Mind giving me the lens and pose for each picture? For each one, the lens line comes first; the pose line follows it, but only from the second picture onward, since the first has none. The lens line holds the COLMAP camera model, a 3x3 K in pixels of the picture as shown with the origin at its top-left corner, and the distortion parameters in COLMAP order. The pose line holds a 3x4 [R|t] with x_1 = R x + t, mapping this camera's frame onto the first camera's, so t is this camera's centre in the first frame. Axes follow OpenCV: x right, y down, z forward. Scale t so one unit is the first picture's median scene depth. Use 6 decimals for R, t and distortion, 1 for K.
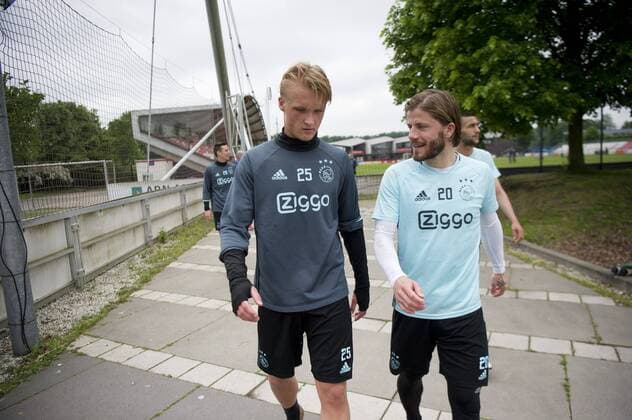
lens RADIAL K [[432.3, 0, 316.0], [0, 432.3, 210.0], [0, 0, 1]] dist [-0.052597, 0.000395]
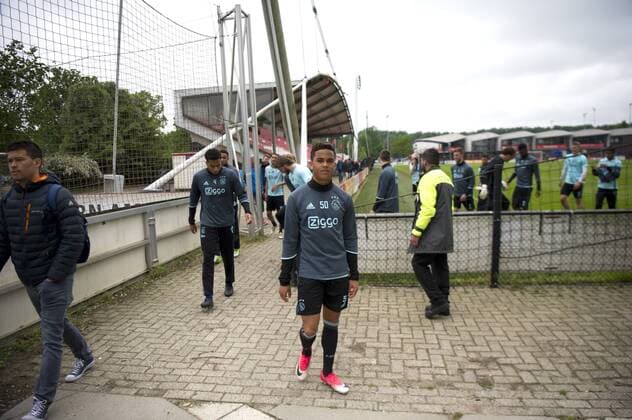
lens RADIAL K [[432.3, 0, 316.0], [0, 432.3, 210.0], [0, 0, 1]] dist [-0.052597, 0.000395]
pose [[0.978482, 0.043948, -0.201597, -0.002374], [-0.042042, 0.999022, 0.013728, -0.023727], [0.202003, -0.004957, 0.979372, 0.197098]]
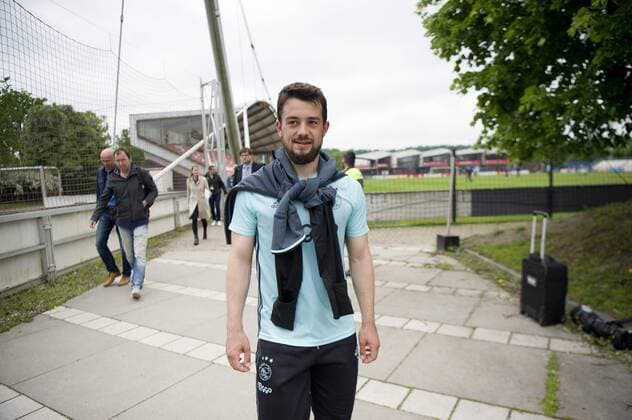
lens RADIAL K [[432.3, 0, 316.0], [0, 432.3, 210.0], [0, 0, 1]] dist [-0.052597, 0.000395]
pose [[0.998156, 0.020076, -0.057277, 0.013569], [-0.021777, 0.999335, -0.029234, -0.009019], [0.056652, 0.030427, 0.997930, 0.090949]]
